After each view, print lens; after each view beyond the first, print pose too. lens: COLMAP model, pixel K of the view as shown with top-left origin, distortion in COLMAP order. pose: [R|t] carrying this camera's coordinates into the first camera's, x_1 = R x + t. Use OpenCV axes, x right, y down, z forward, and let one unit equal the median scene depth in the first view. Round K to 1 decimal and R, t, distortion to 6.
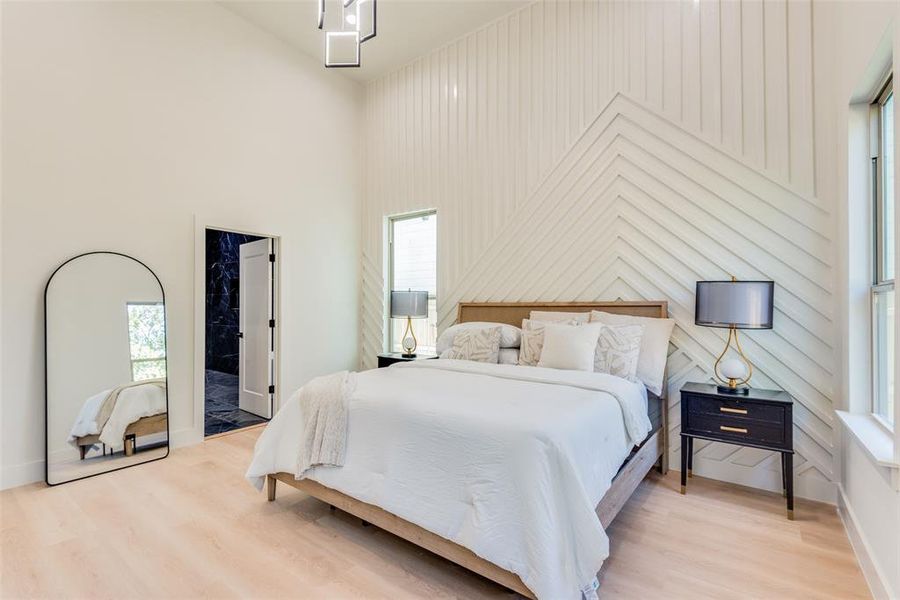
lens RADIAL K [[406.0, 0, 446.6], [0, 406.0, 303.1], [0, 0, 1]] dist [0.020014, -0.007842]
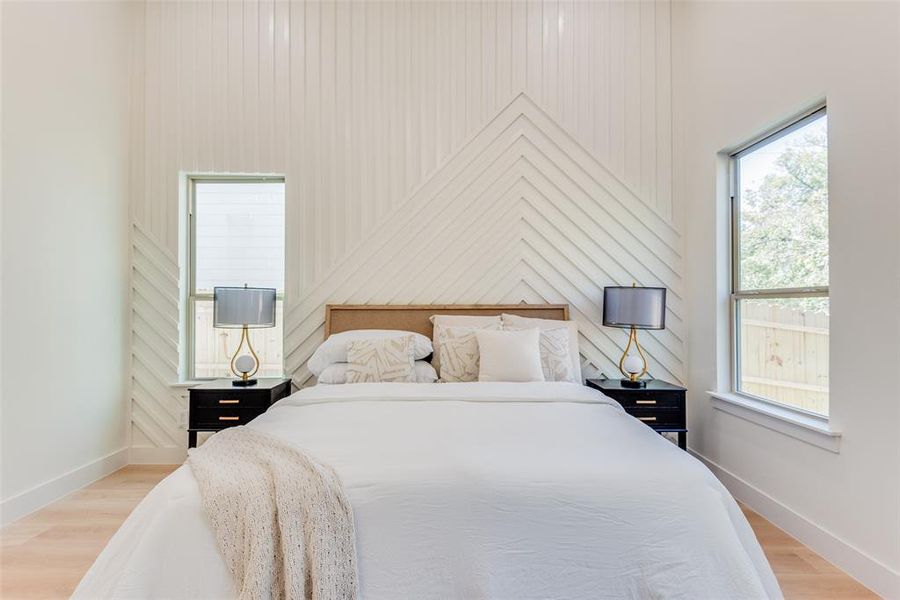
lens RADIAL K [[406.0, 0, 454.3], [0, 406.0, 301.1], [0, 0, 1]] dist [0.020014, -0.007842]
pose [[0.797504, 0.007268, 0.603270, -0.298897], [-0.003241, 0.999965, -0.007762, -0.003603], [-0.603305, 0.004235, 0.797499, 0.316662]]
